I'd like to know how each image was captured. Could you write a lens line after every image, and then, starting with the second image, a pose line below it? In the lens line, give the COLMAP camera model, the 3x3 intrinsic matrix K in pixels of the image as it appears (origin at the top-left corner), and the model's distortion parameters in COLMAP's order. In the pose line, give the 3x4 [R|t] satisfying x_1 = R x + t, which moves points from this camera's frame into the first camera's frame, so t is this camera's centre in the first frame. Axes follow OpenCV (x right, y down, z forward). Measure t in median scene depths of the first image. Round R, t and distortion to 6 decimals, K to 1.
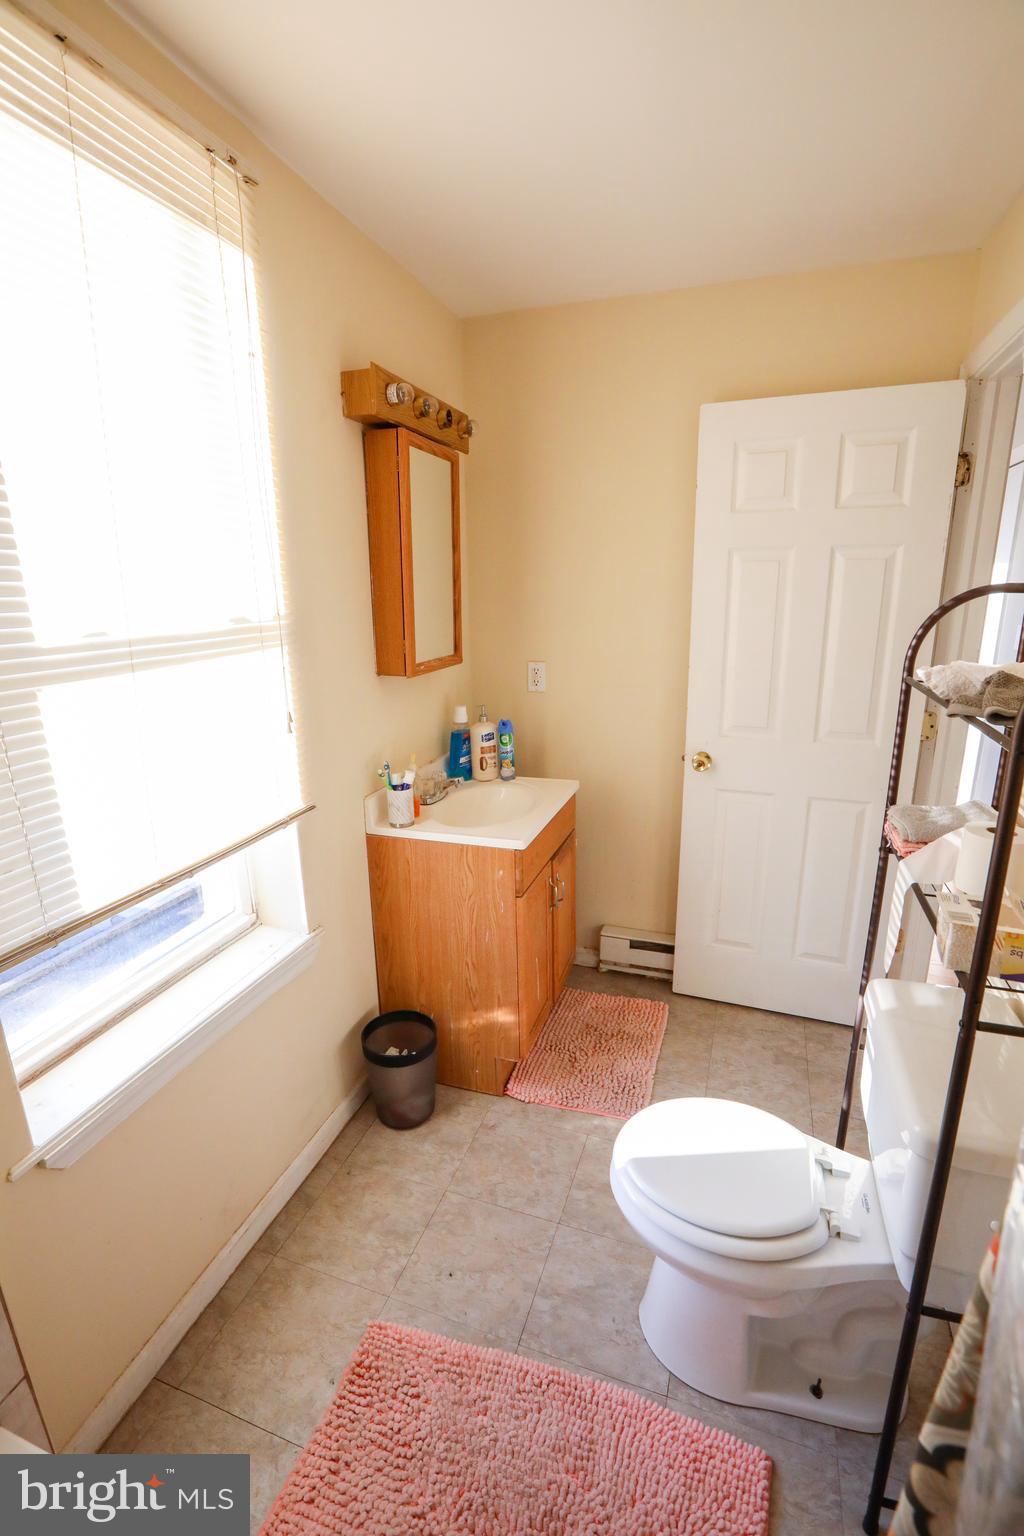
lens RADIAL K [[699.4, 0, 512.9], [0, 699.4, 778.1], [0, 0, 1]] dist [-0.053605, 0.017970]
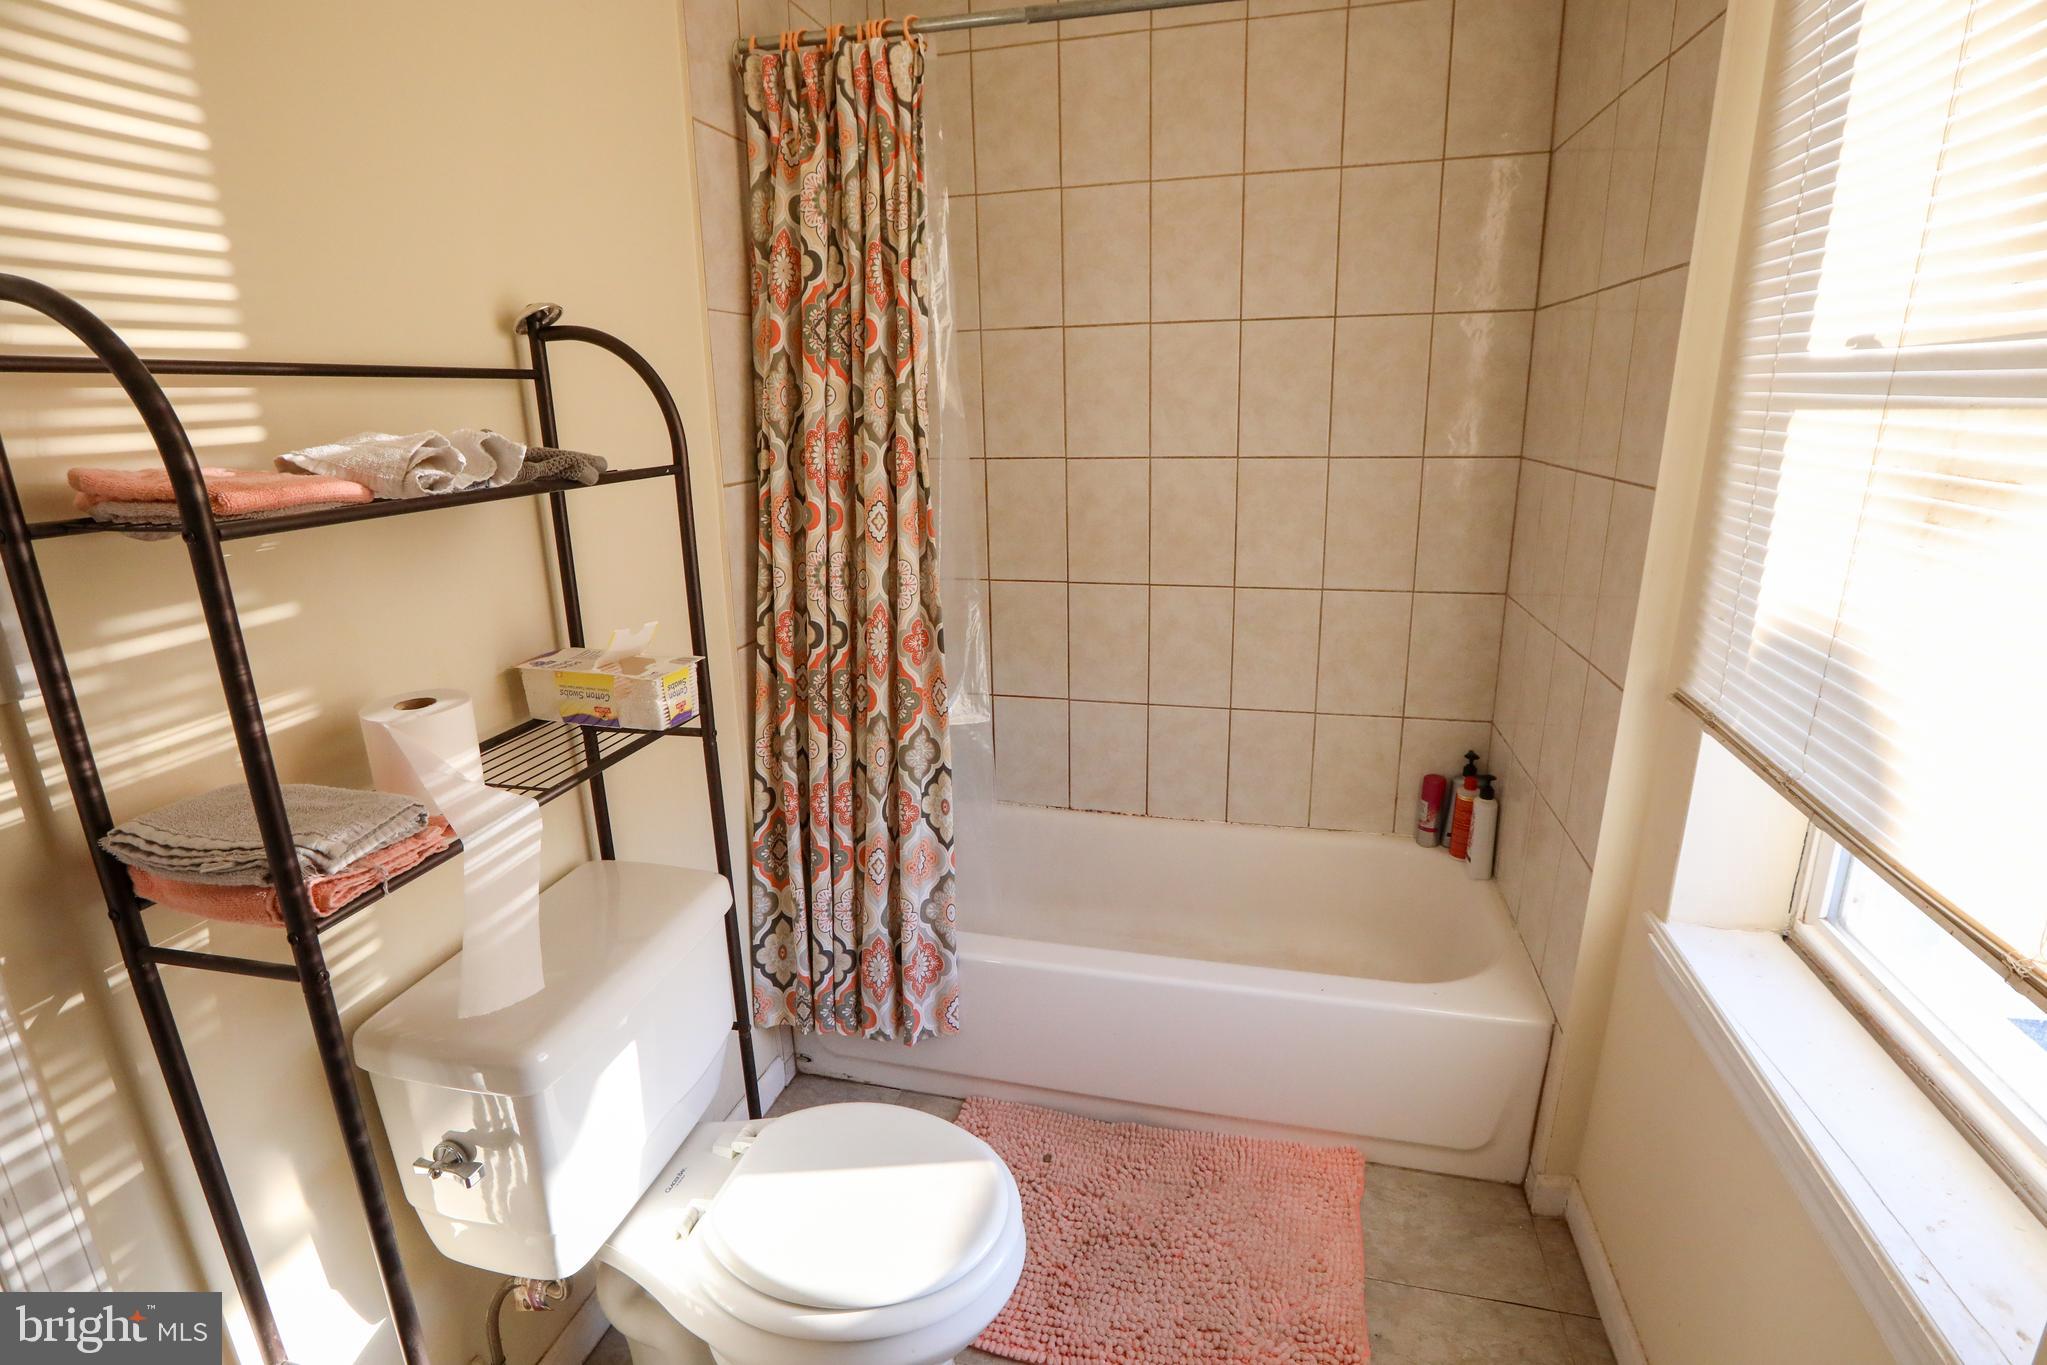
lens RADIAL K [[1009.6, 0, 1013.7], [0, 1009.6, 684.6], [0, 0, 1]] dist [-0.058016, 0.022129]
pose [[-0.996229, 0.053782, -0.068080, 0.178148], [0.009813, 0.849501, 0.527496, -0.328549], [0.086204, 0.524839, -0.846825, 1.440066]]
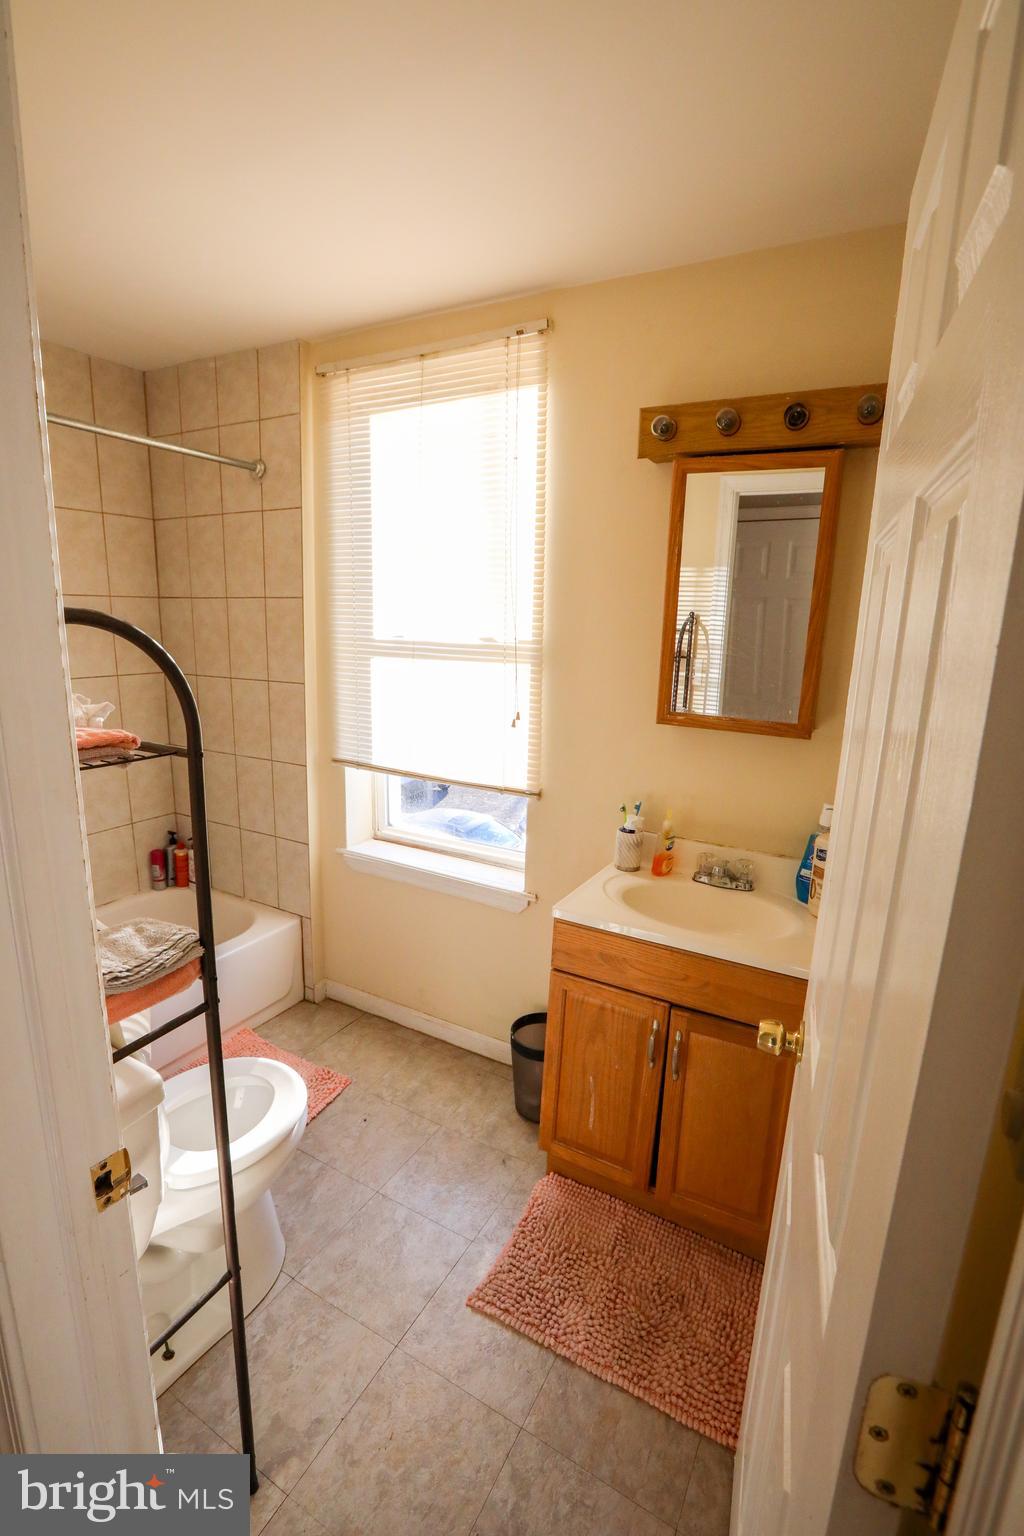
lens RADIAL K [[699.4, 0, 512.9], [0, 699.4, 778.1], [0, 0, 1]] dist [-0.053605, 0.017970]
pose [[-0.168215, 0.221296, -0.960589, 1.109448], [-0.295849, 0.918218, 0.263343, -0.366798], [0.940307, 0.328487, -0.088987, 1.284919]]
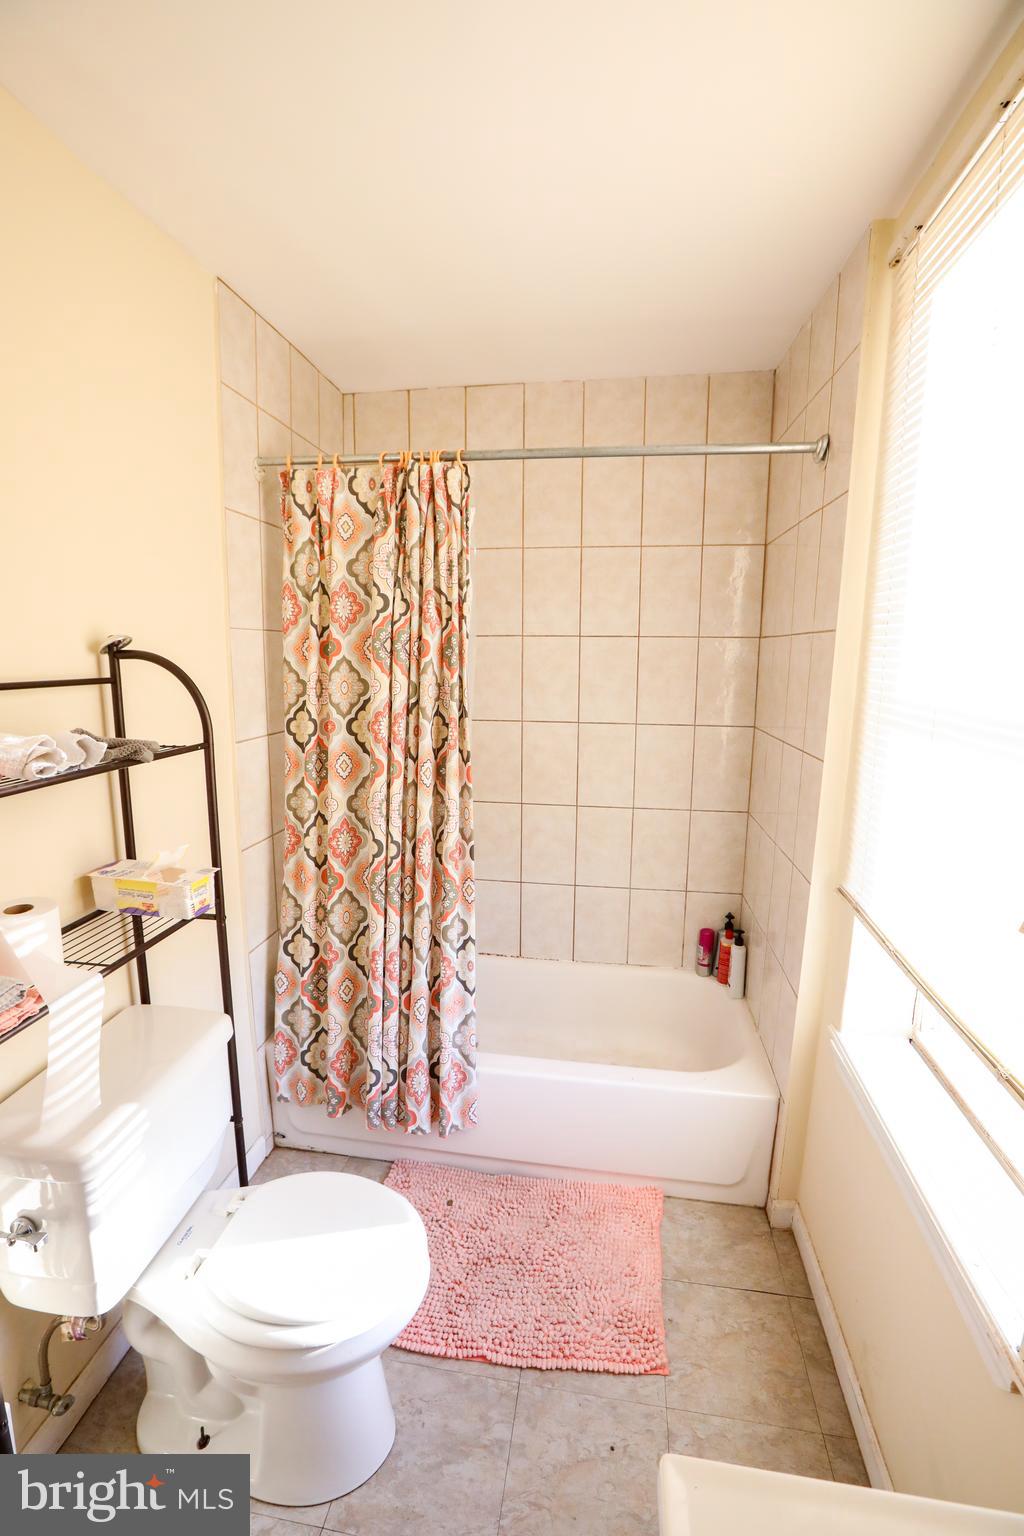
lens RADIAL K [[699.4, 0, 512.9], [0, 699.4, 778.1], [0, 0, 1]] dist [-0.053605, 0.017970]
pose [[-0.983586, 0.034572, -0.177096, 0.163928], [-0.047424, 0.897435, 0.438589, -0.416486], [0.174095, 0.439789, -0.881066, 1.479290]]
